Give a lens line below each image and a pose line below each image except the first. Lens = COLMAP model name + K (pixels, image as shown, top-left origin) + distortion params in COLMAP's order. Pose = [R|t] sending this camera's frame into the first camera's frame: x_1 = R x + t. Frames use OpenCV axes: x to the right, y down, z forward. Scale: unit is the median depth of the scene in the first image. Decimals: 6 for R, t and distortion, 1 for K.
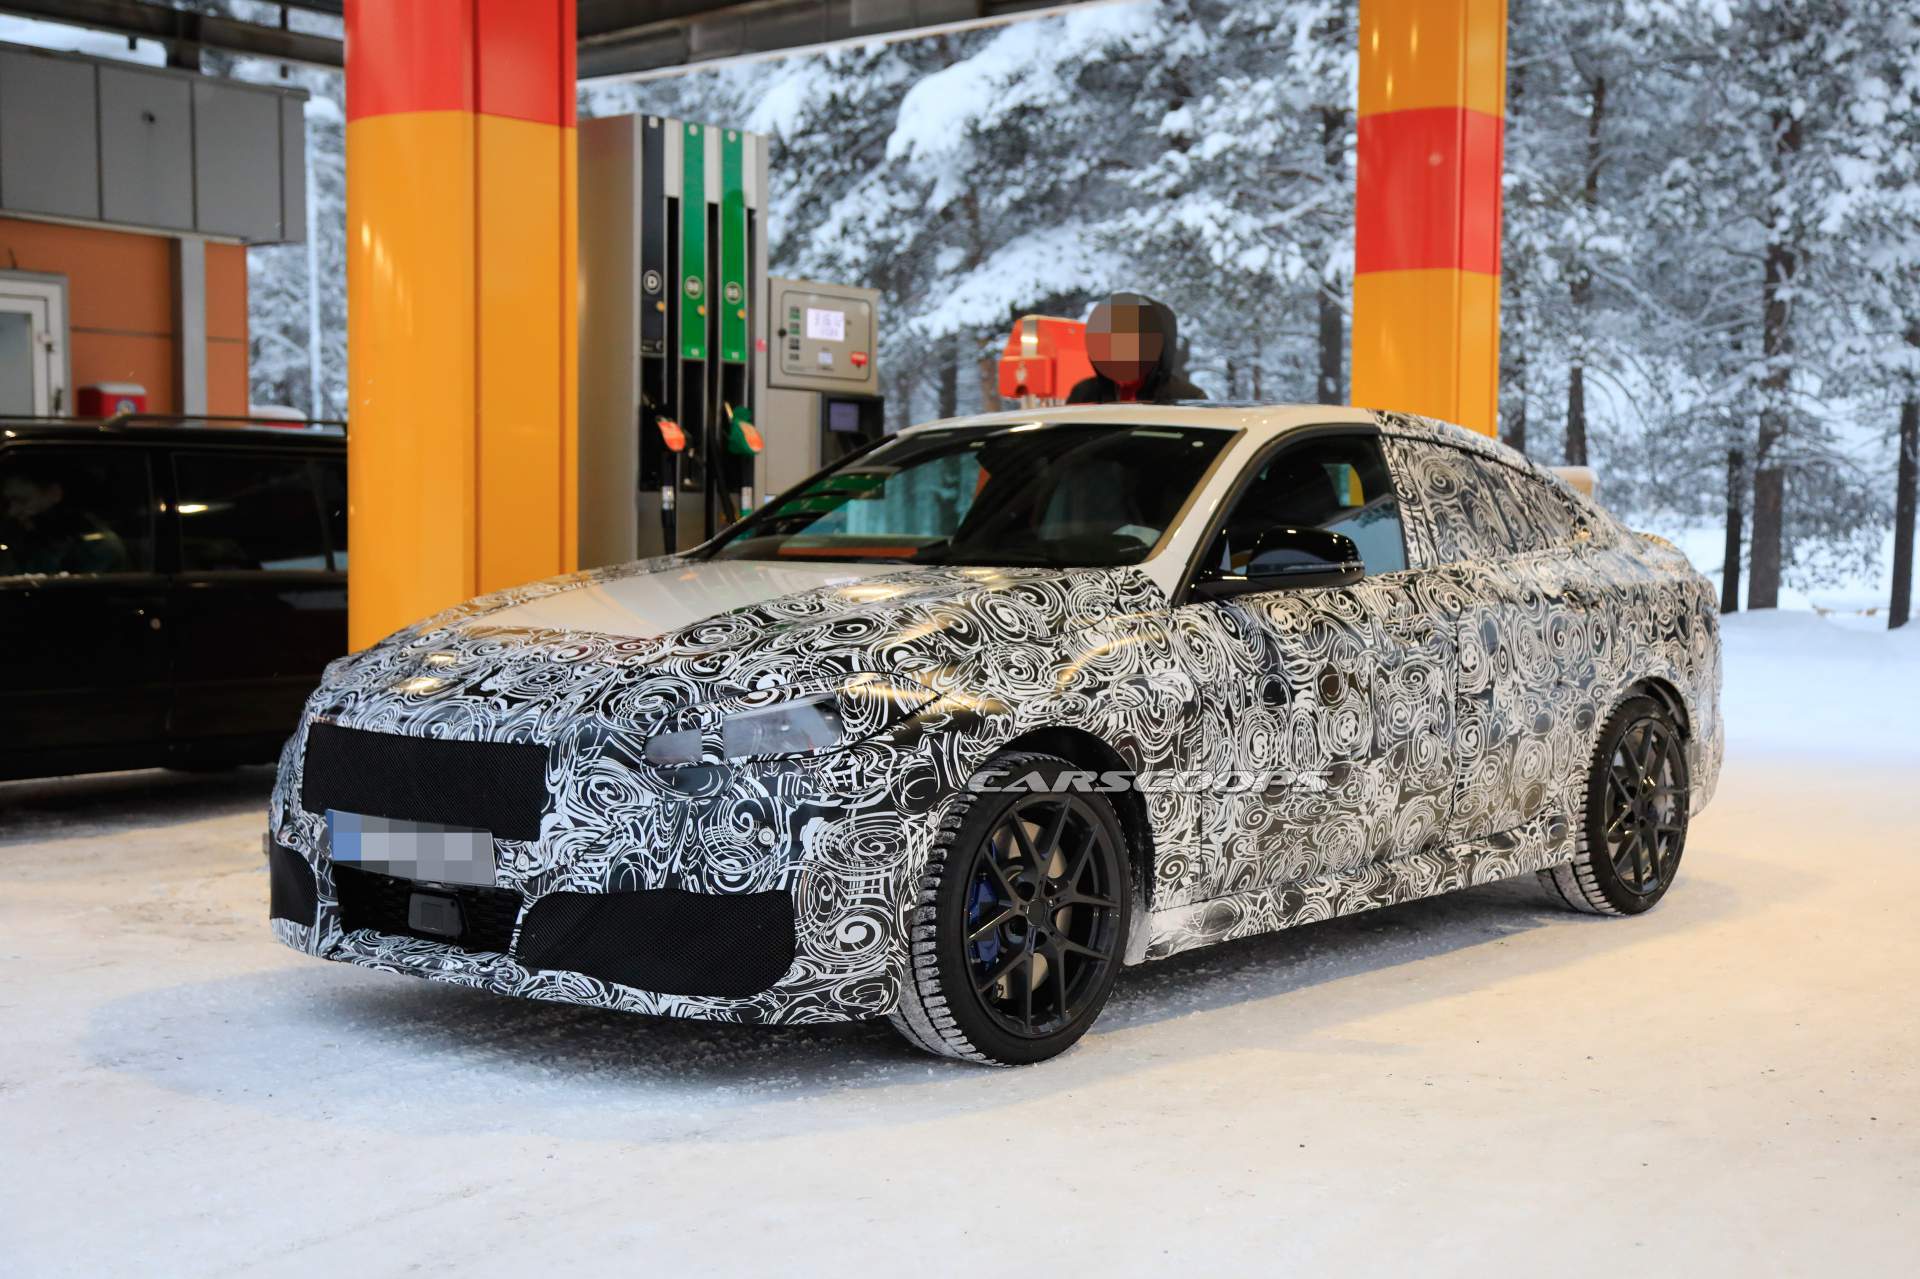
lens RADIAL K [[2498.5, 0, 1060.0], [0, 2498.5, 638.9], [0, 0, 1]] dist [0.078224, 0.012917]
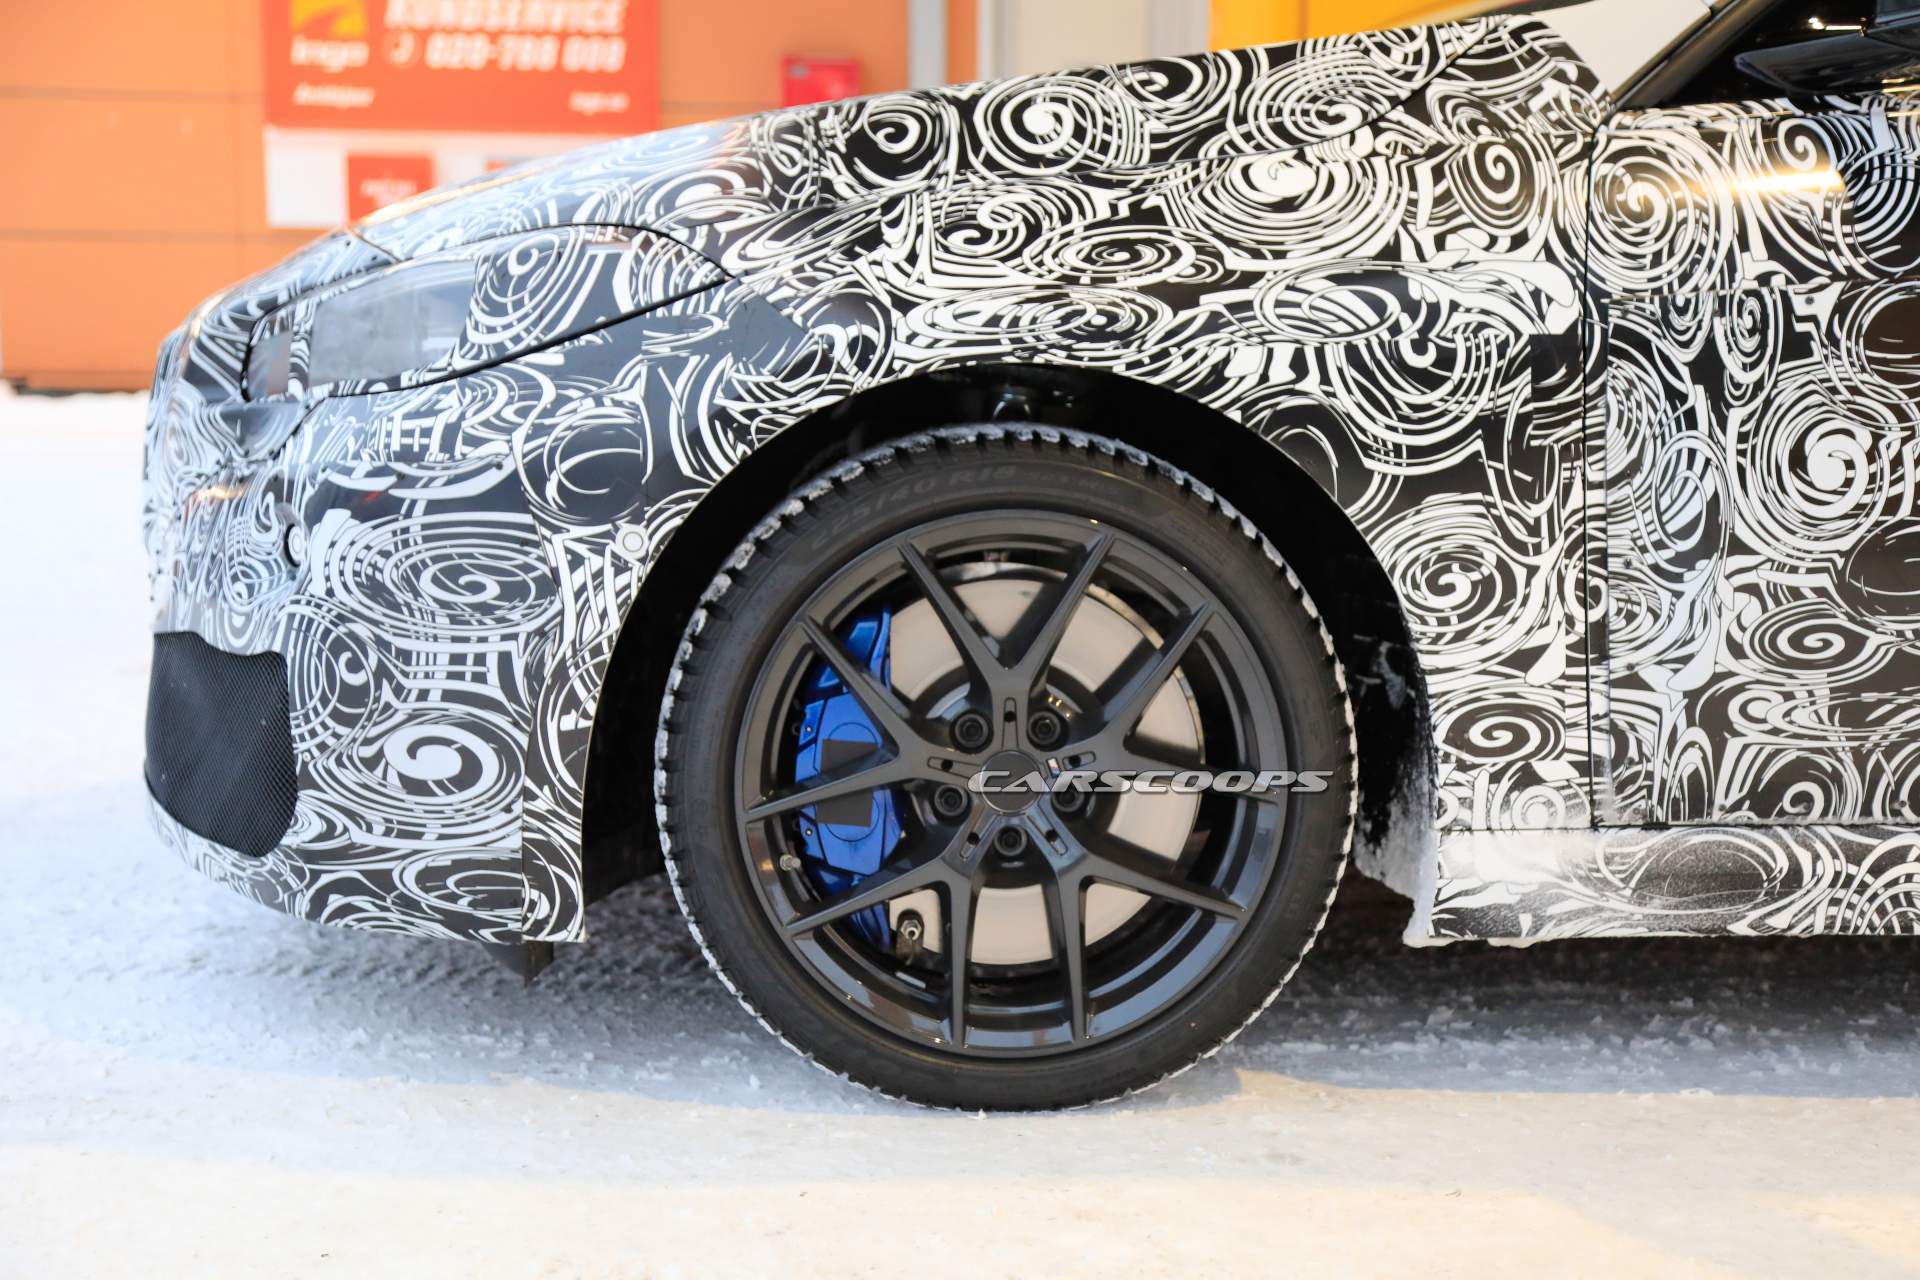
lens RADIAL K [[2912.6, 0, 960.0], [0, 2912.6, 640.0], [0, 0, 1]] dist [0.174185, 0.058194]
pose [[0.679891, 0.085093, -0.728360, 0.356245], [-0.036440, 0.995938, 0.082339, 0.040648], [0.732408, -0.029440, 0.680230, 0.628049]]
